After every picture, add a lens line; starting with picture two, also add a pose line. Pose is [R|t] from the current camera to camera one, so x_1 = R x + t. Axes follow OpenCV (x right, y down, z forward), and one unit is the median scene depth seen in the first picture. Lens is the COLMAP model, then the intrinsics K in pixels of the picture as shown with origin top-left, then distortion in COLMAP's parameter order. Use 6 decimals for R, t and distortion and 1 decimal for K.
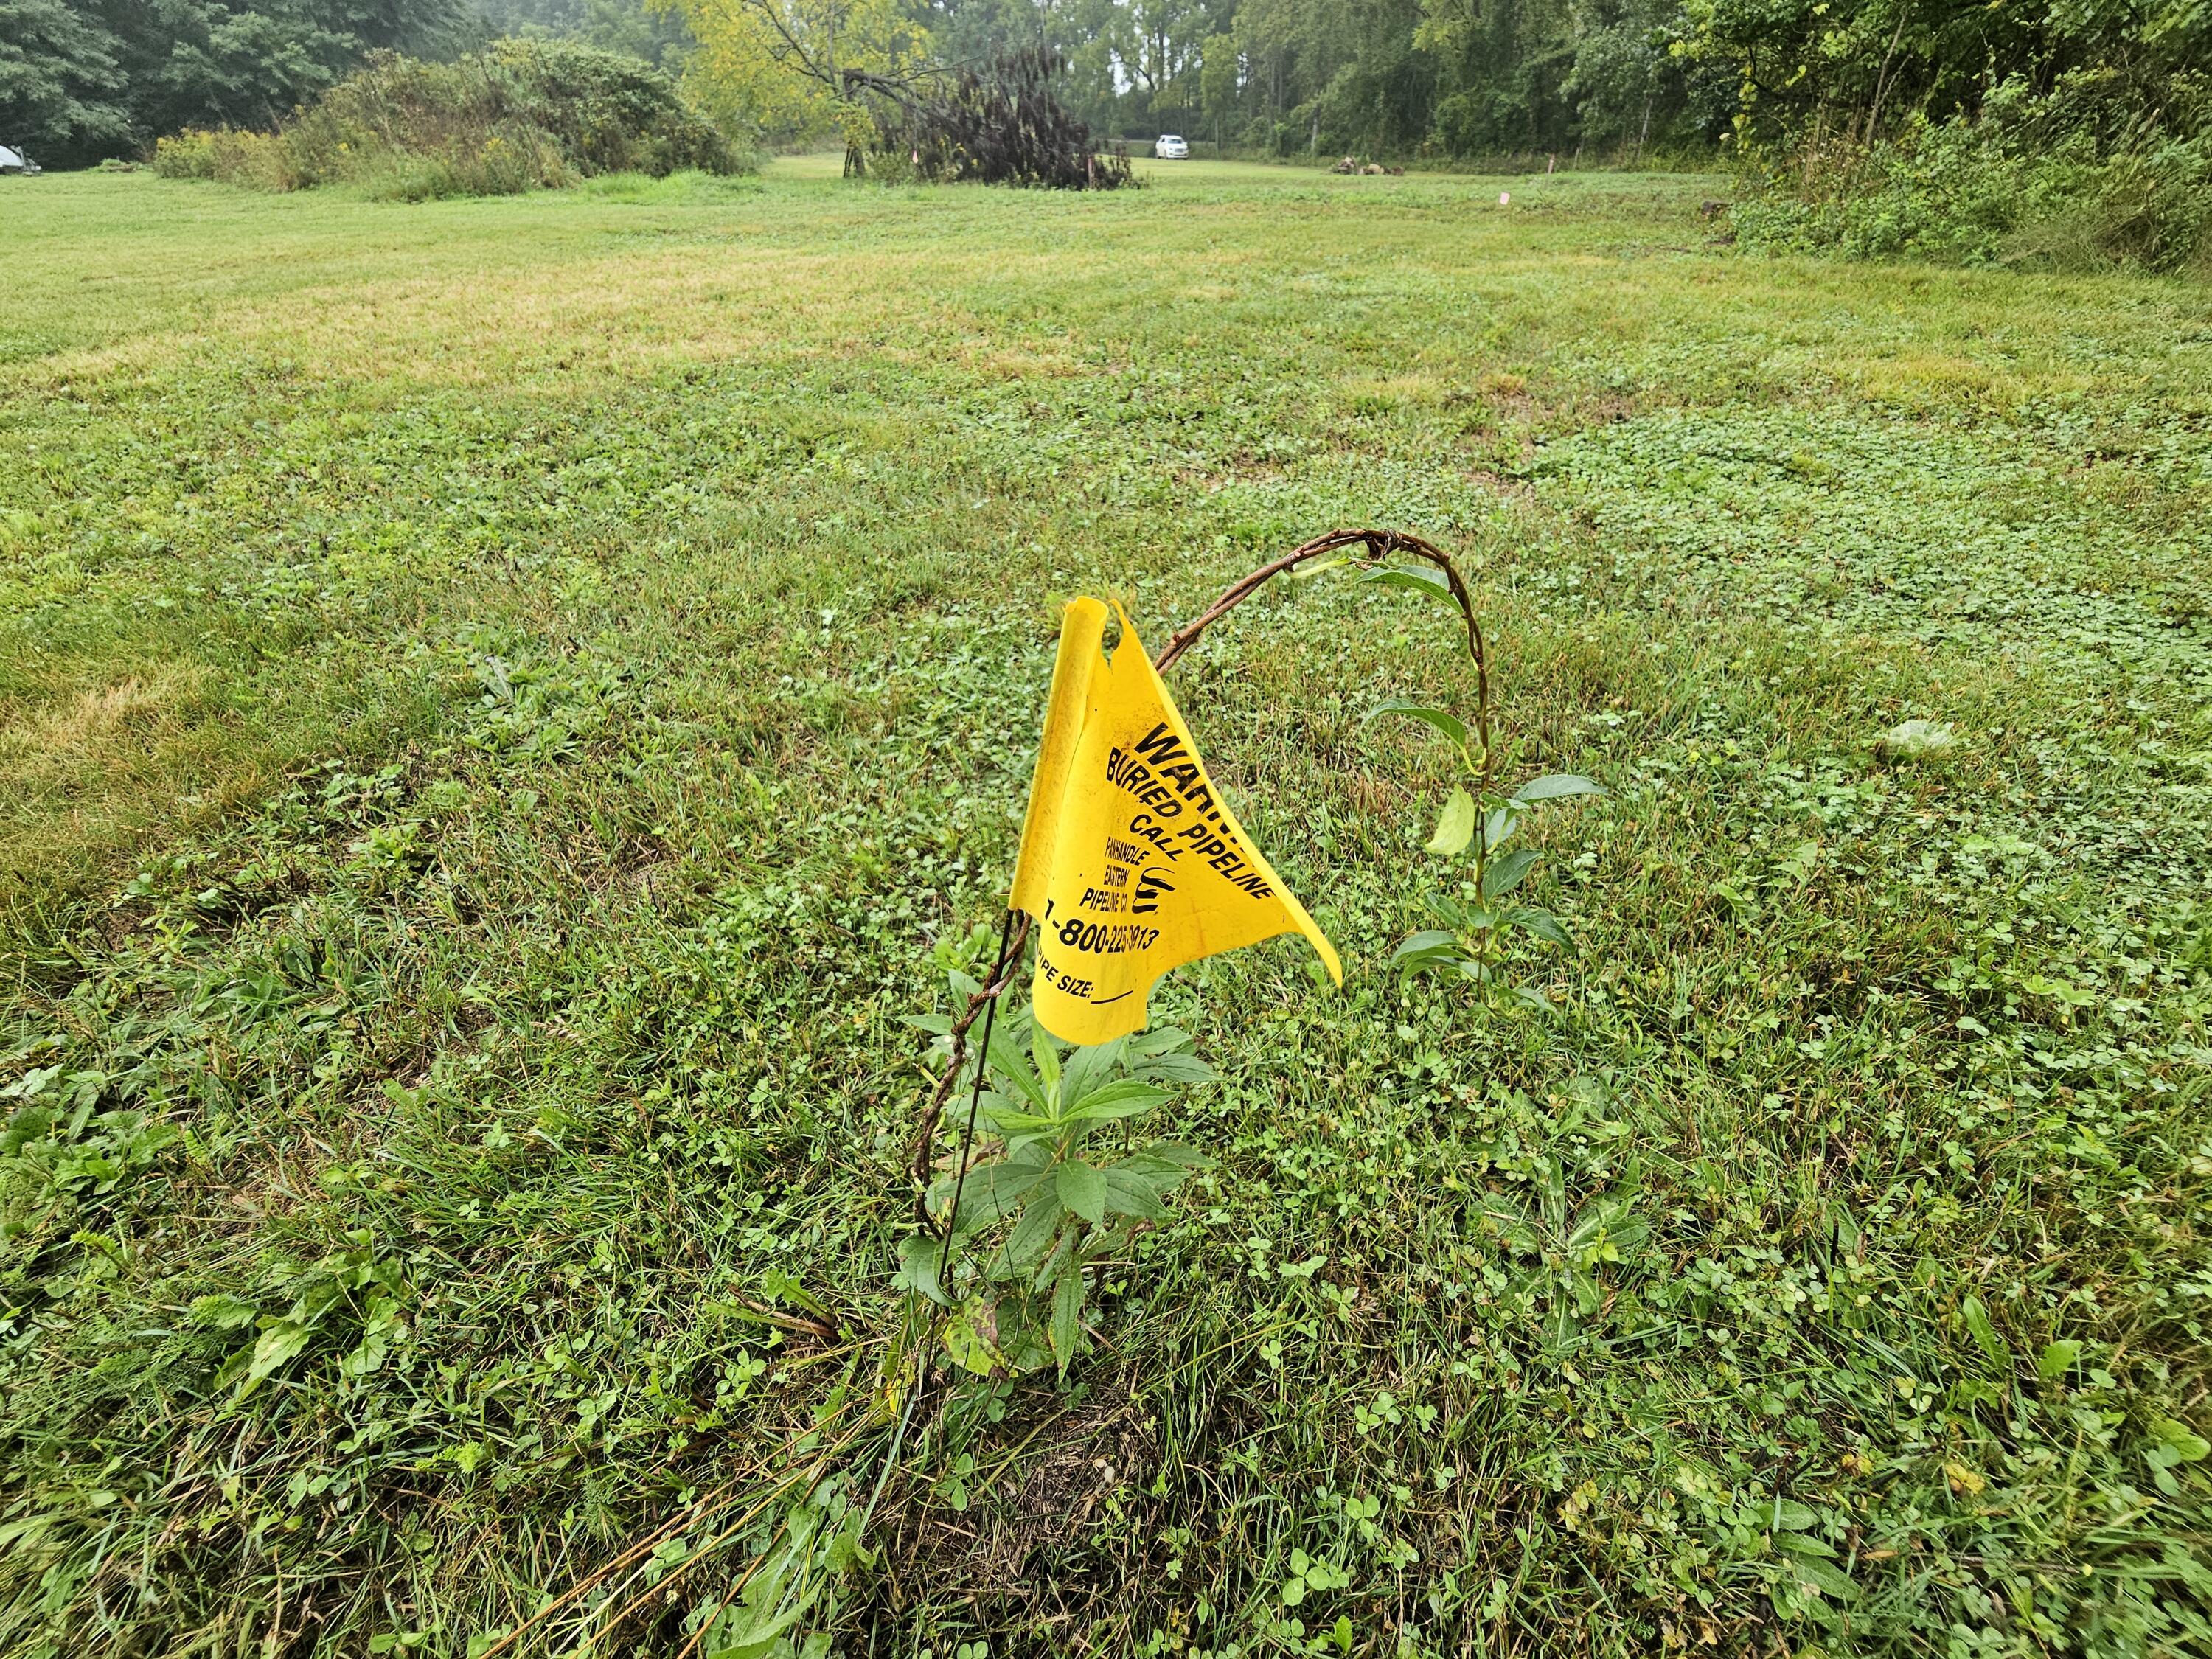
lens RADIAL K [[905.5, 0, 1110.0], [0, 905.5, 834.9], [0, 0, 1]] dist [-0.004998, 0.002317]
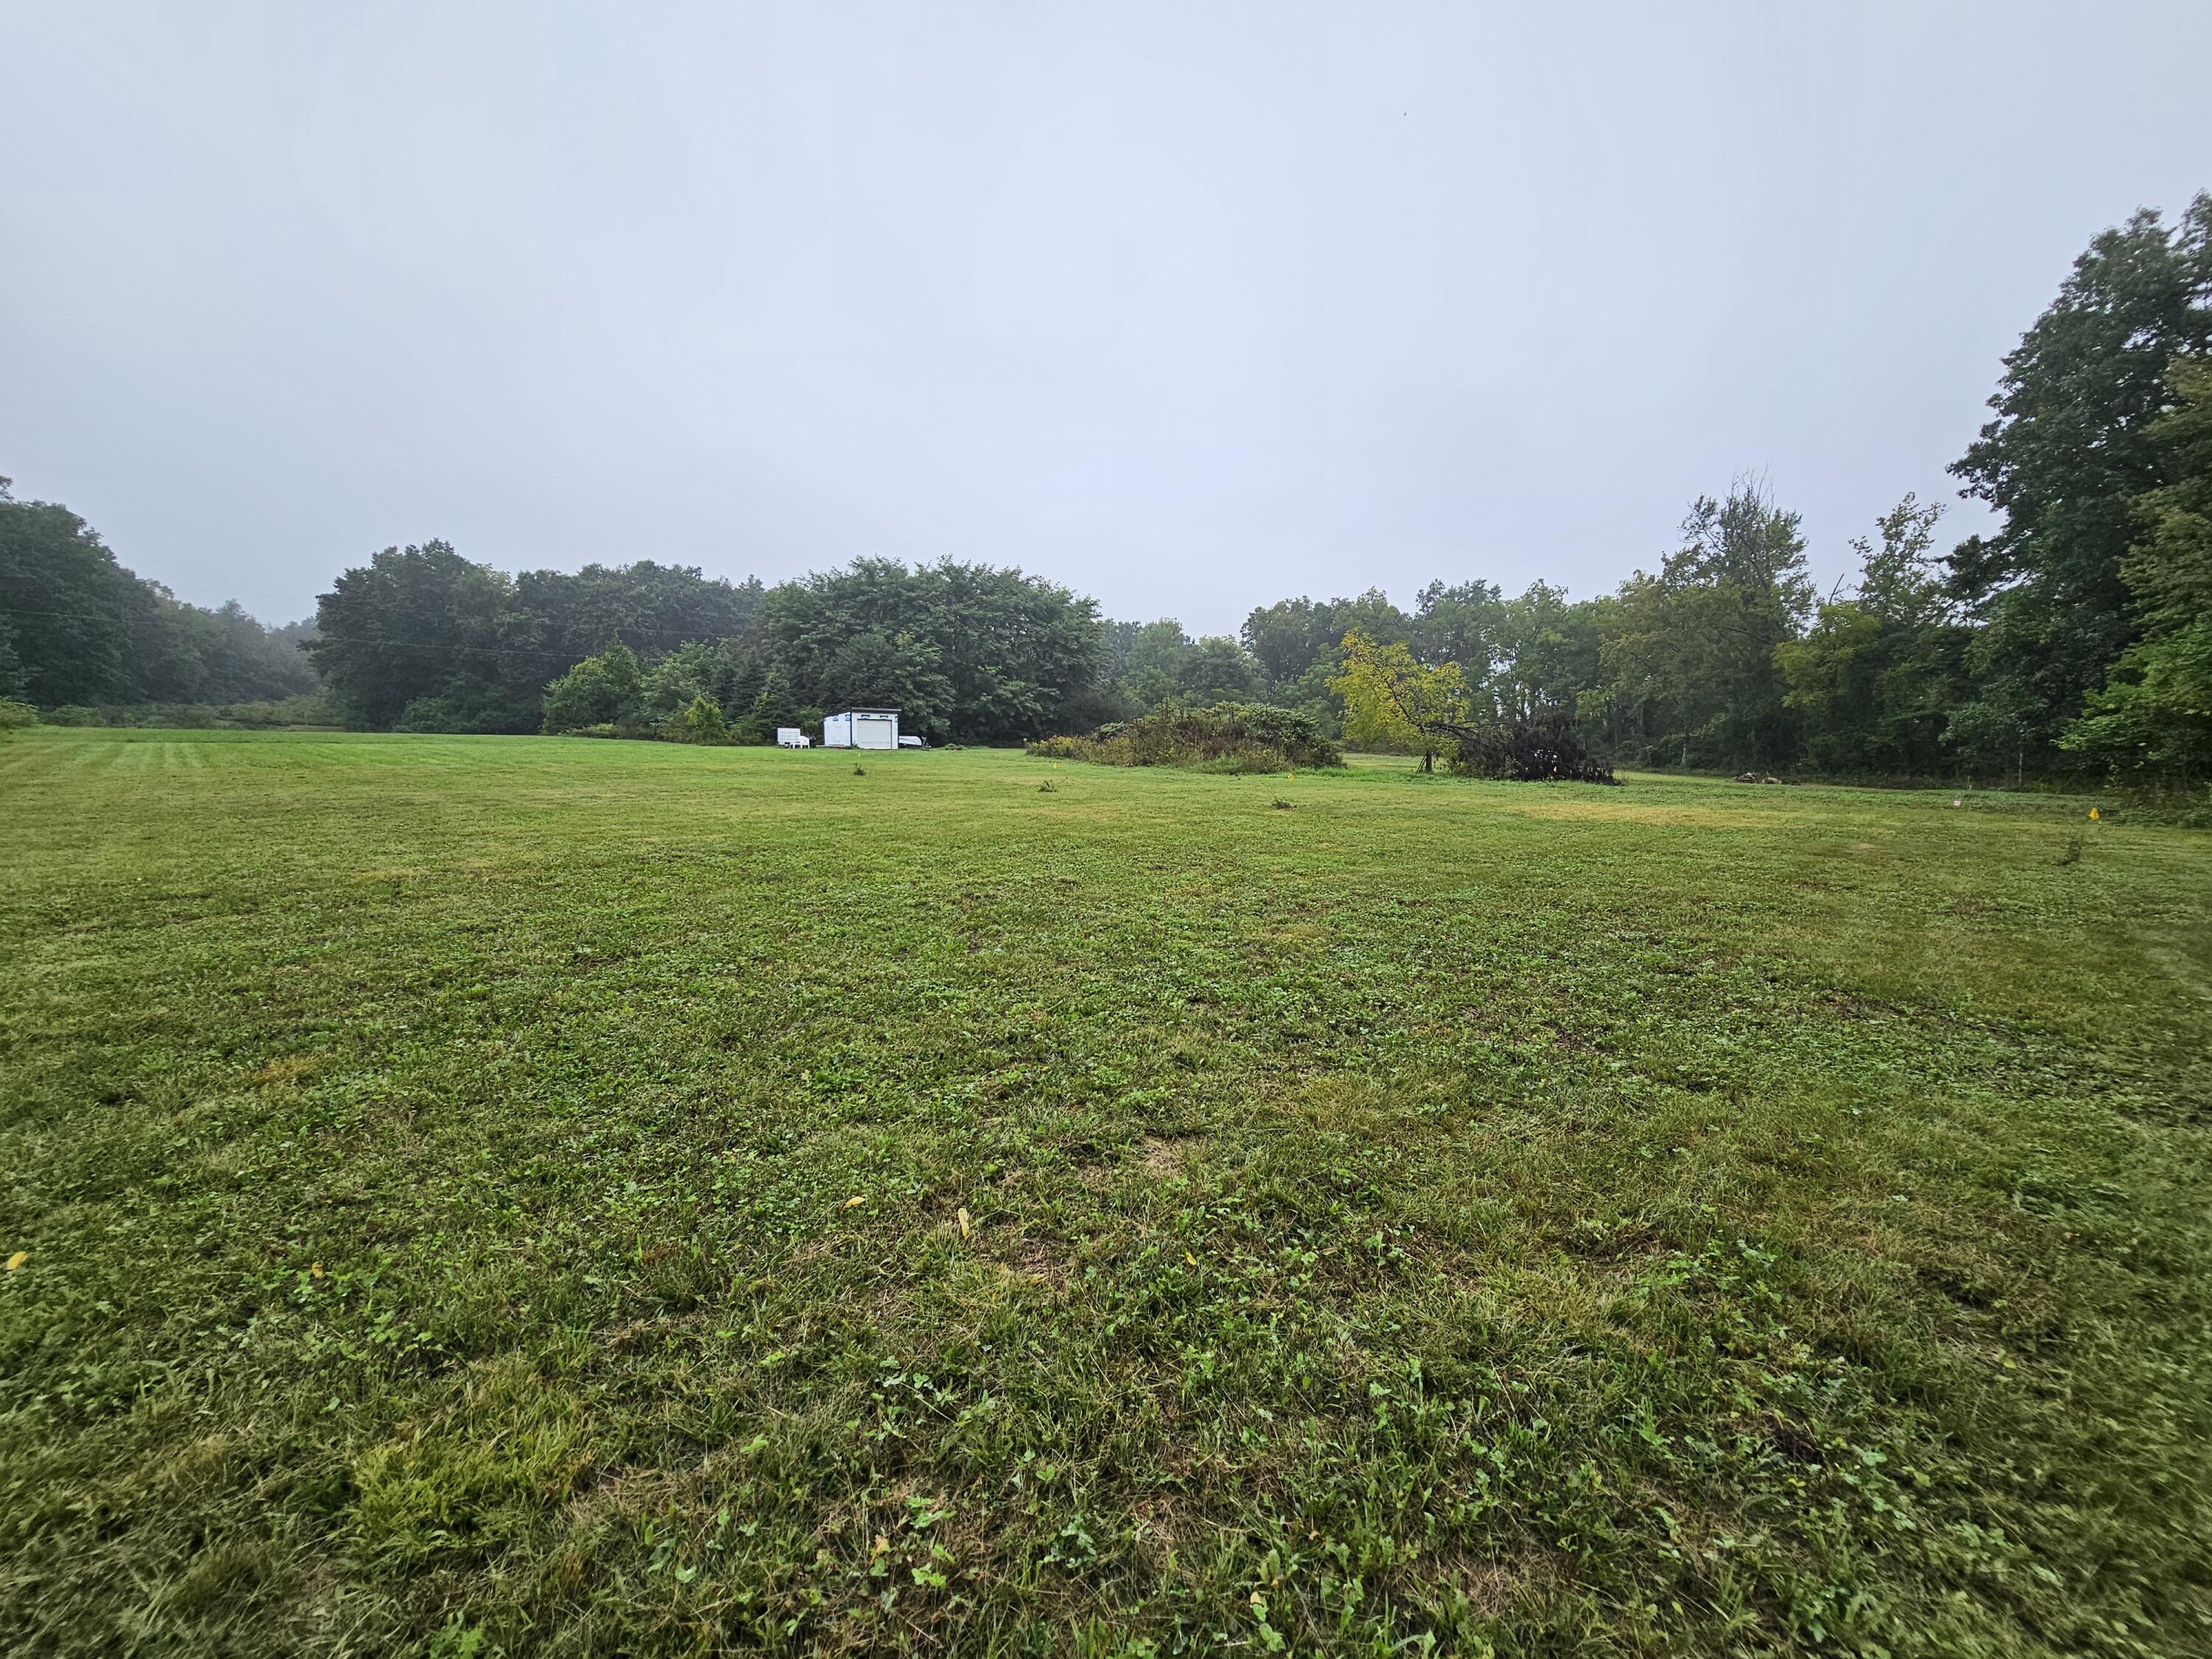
lens RADIAL K [[905.5, 0, 1121.4], [0, 905.5, 821.9], [0, 0, 1]] dist [-0.004998, 0.002317]
pose [[0.943321, 0.061541, -0.326127, -0.267174], [-0.226550, 0.837504, -0.497255, 0.288851], [0.242531, 0.542955, 0.803976, -0.403910]]
